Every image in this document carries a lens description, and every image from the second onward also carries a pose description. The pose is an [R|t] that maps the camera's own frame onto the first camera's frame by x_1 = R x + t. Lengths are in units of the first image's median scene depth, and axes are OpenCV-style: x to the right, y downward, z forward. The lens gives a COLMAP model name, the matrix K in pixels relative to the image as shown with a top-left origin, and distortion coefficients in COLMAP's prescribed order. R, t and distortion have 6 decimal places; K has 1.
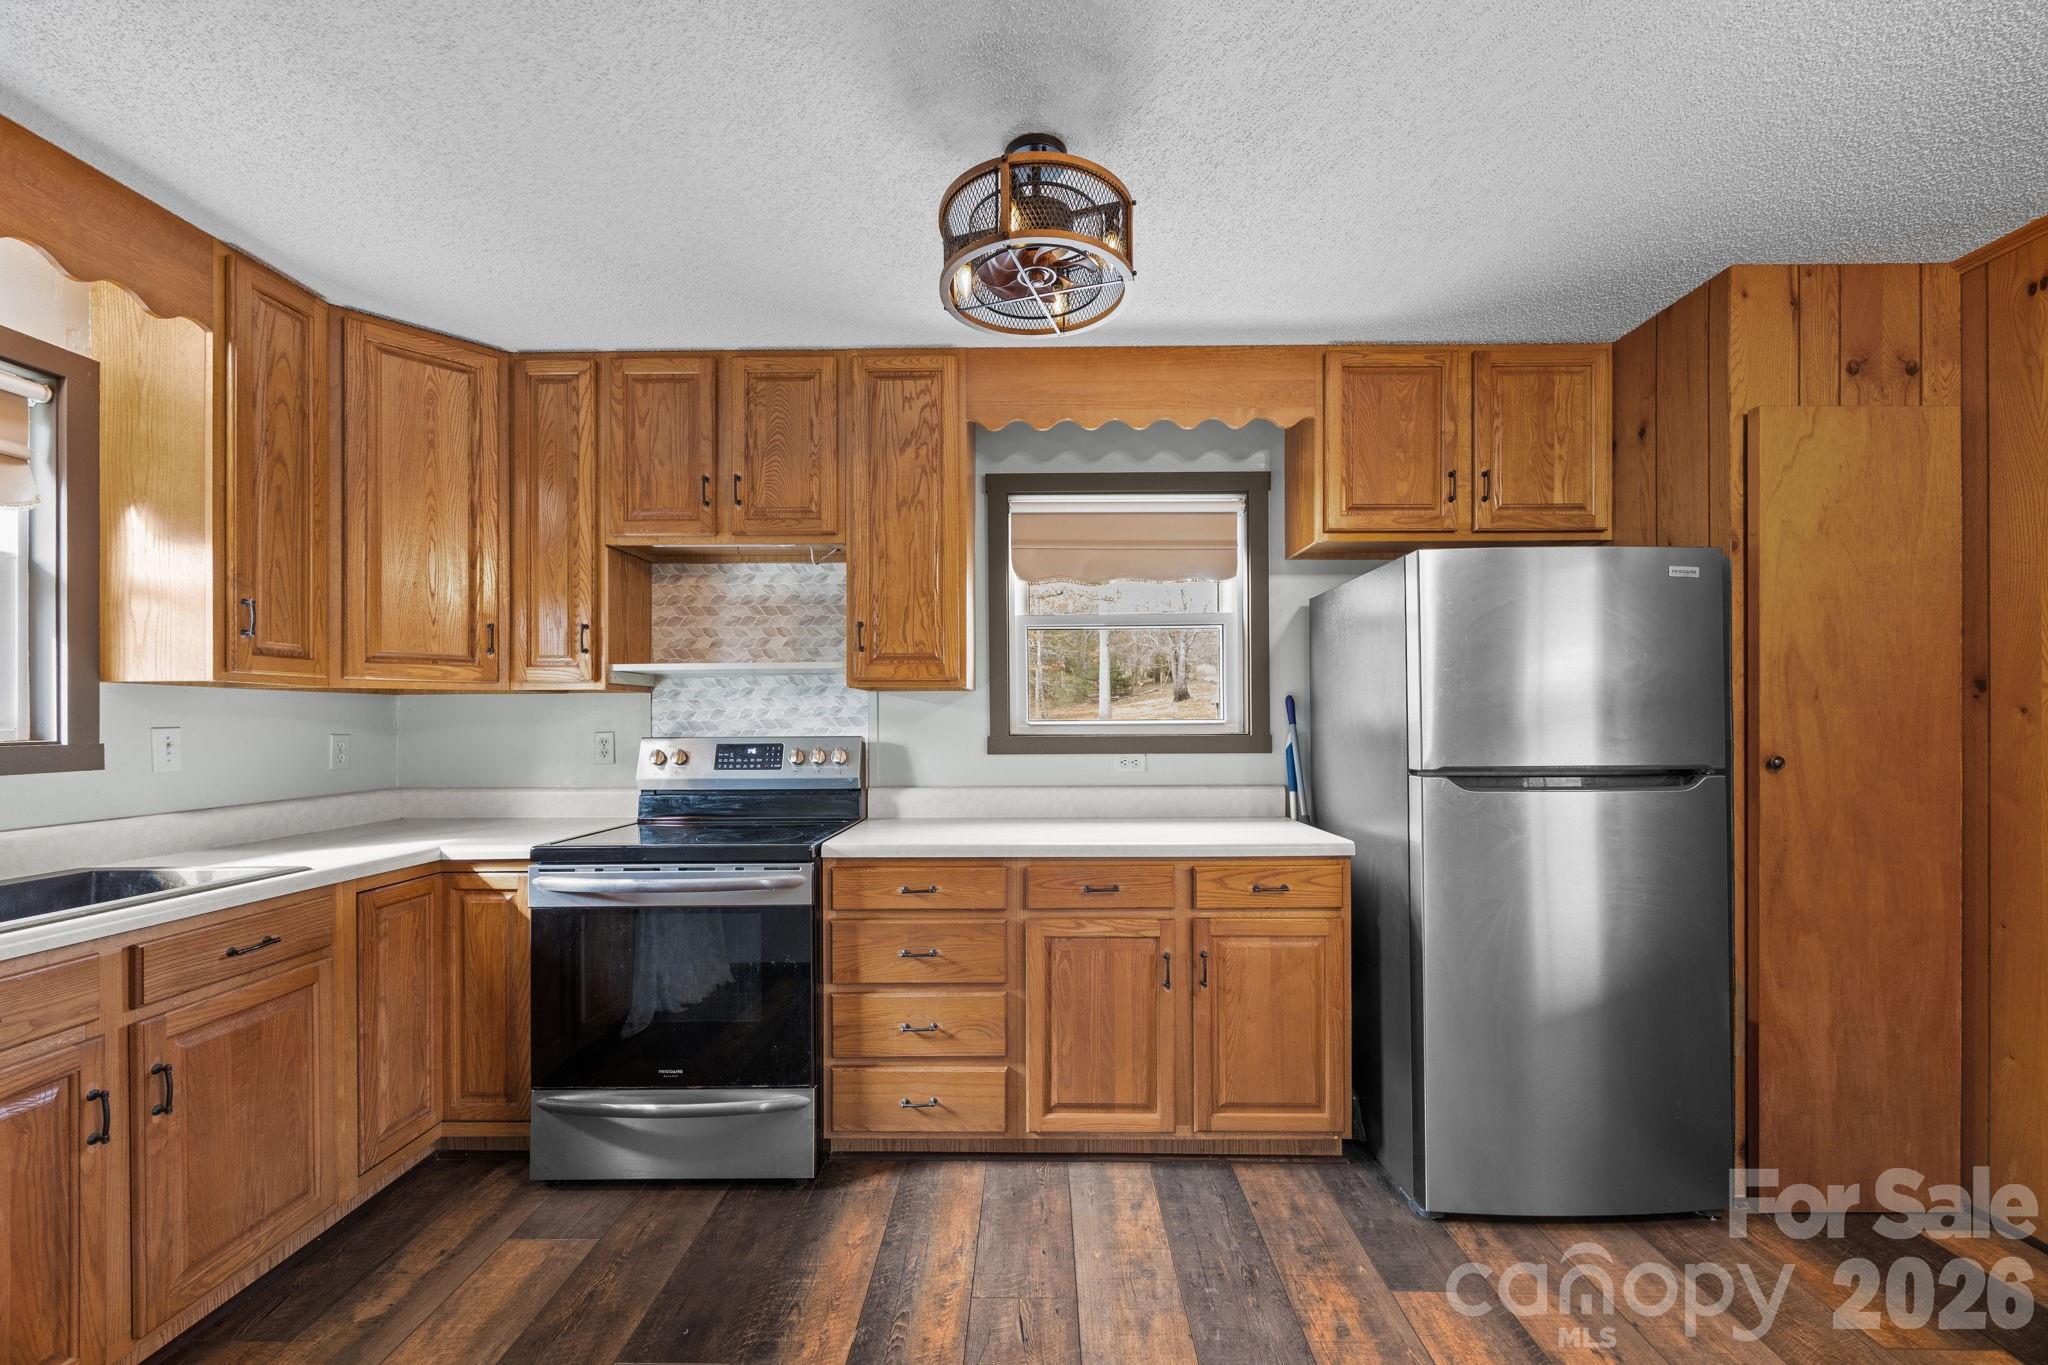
lens RADIAL K [[793.3, 0, 1031.6], [0, 793.3, 710.5], [0, 0, 1]] dist [0.002408, -0.000405]
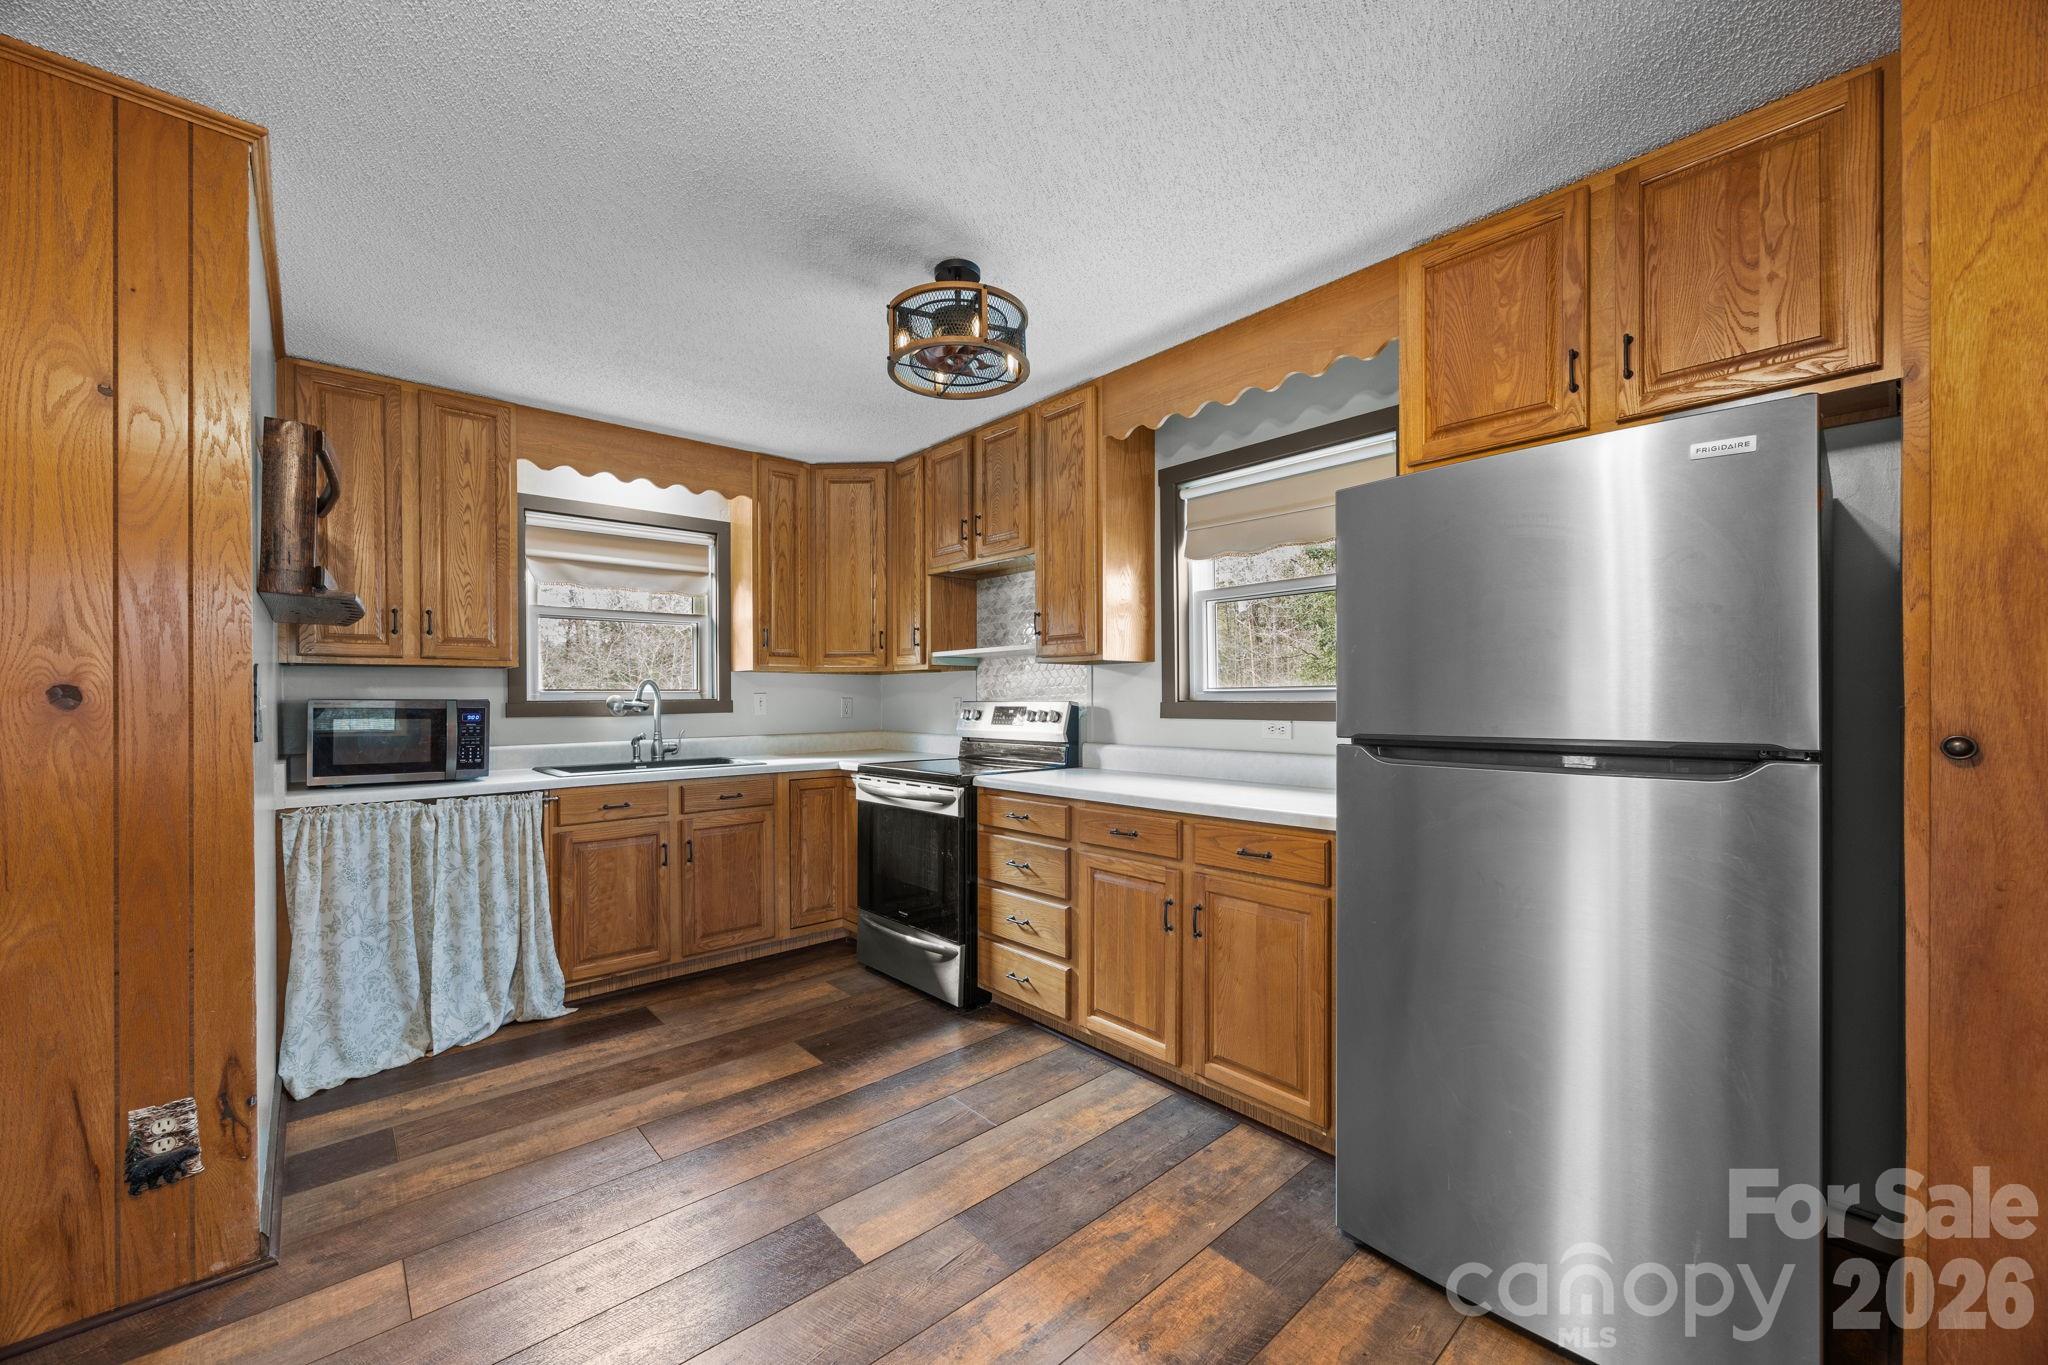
lens RADIAL K [[793.3, 0, 1032.2], [0, 793.3, 690.3], [0, 0, 1]] dist [0.002408, -0.000405]
pose [[0.679444, -0.005366, -0.733708, 0.808676], [0.008549, 0.999963, 0.000604, 0.017170], [0.733677, -0.006683, 0.679465, 0.121179]]
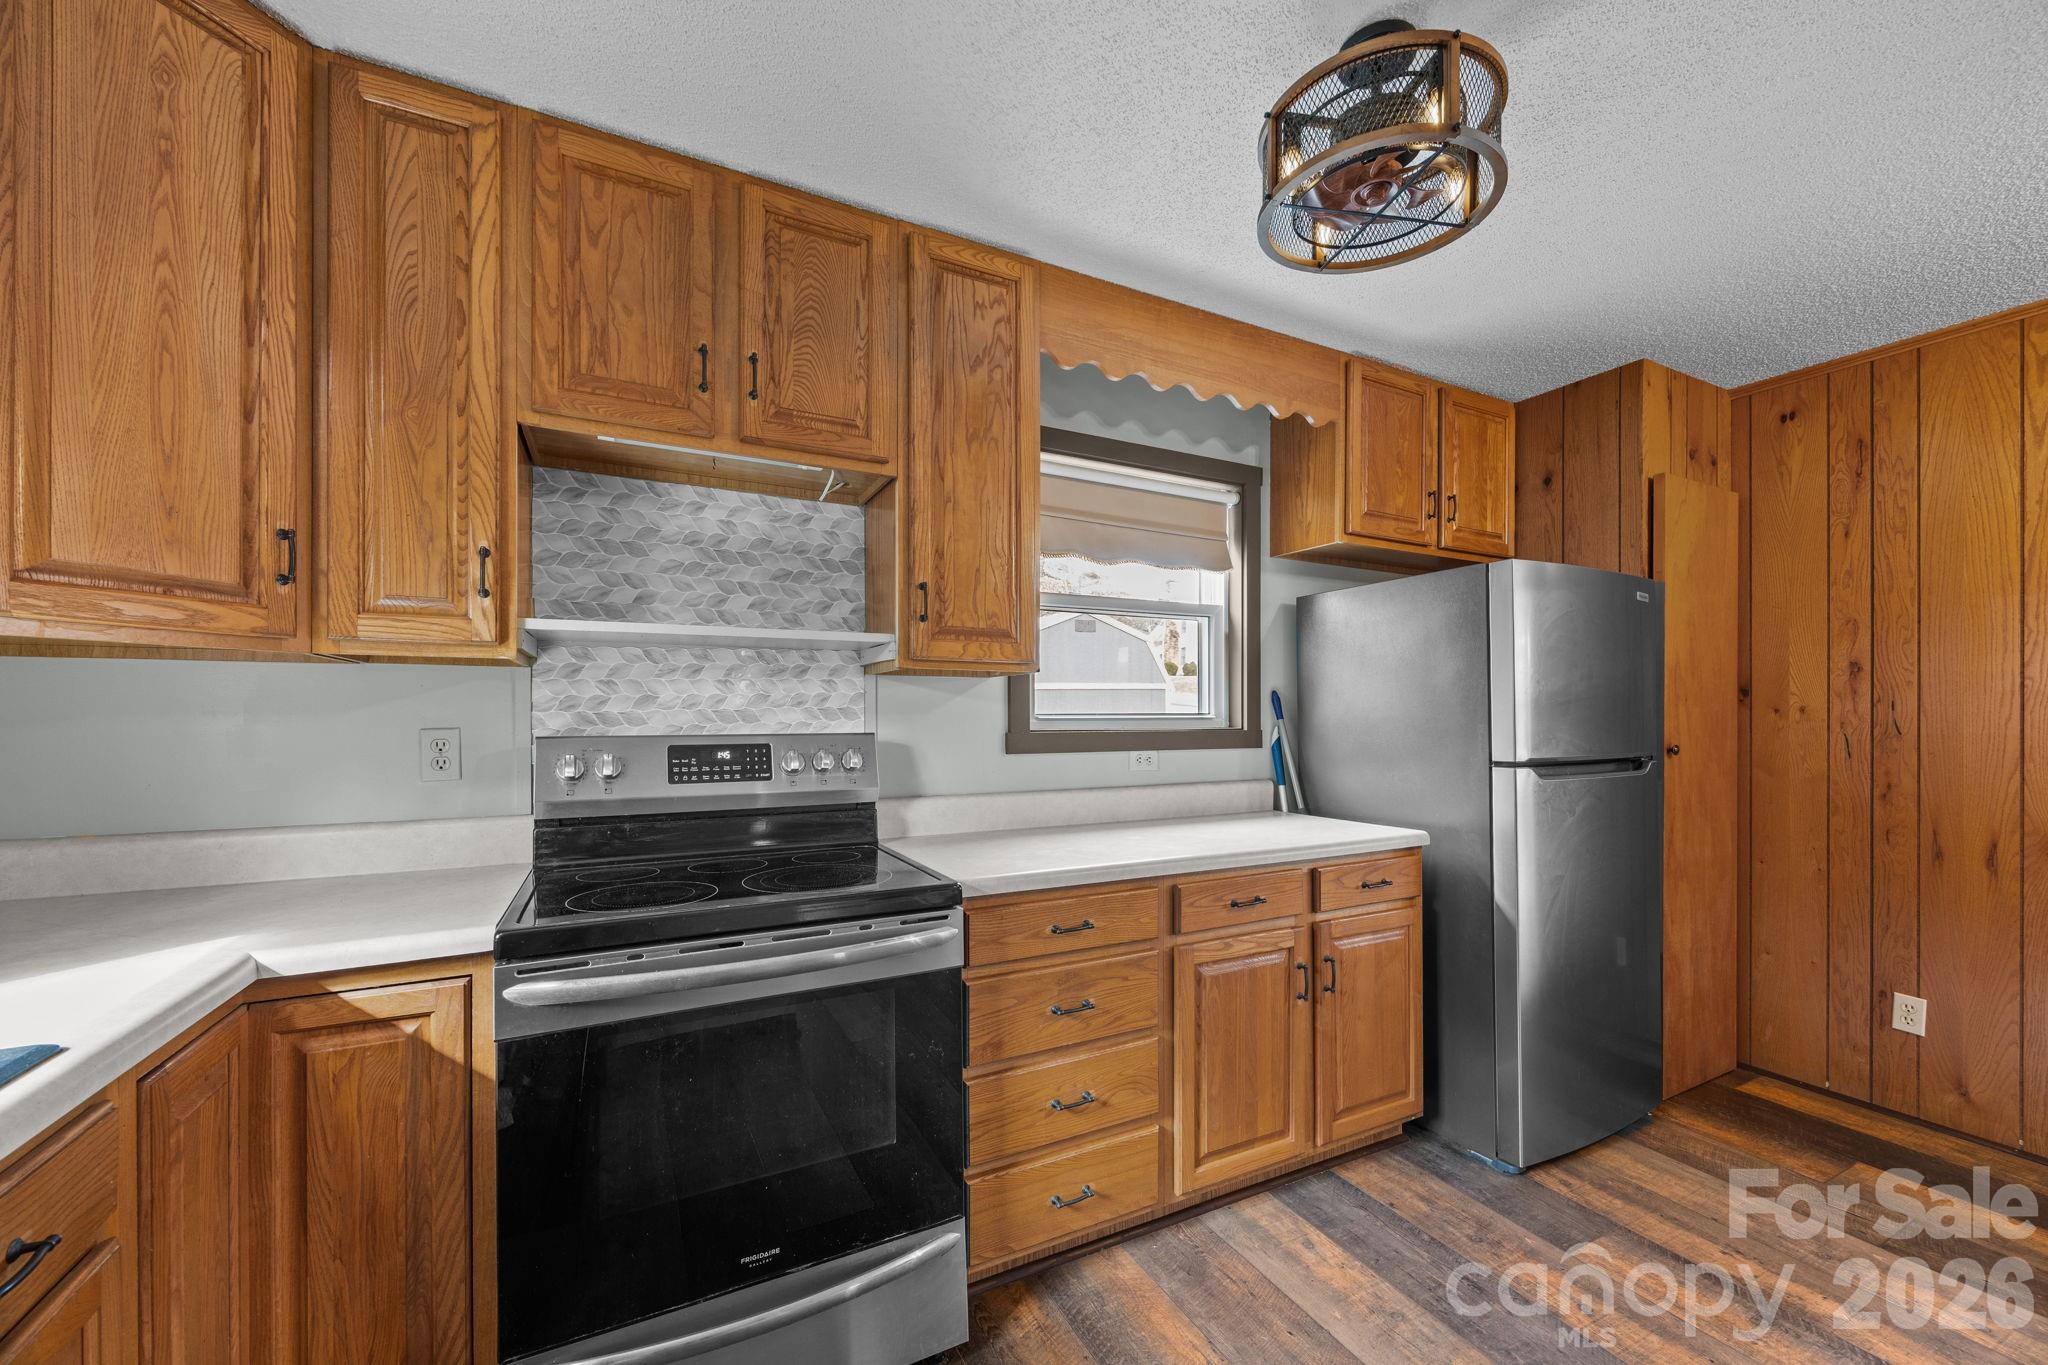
lens RADIAL K [[793.3, 0, 1031.5], [0, 793.3, 706.6], [0, 0, 1]] dist [0.002408, -0.000405]
pose [[0.884277, 0.010199, 0.466852, -0.528983], [-0.010362, 0.999944, -0.002218, 0.008447], [-0.466848, -0.002876, 0.884333, 0.308430]]
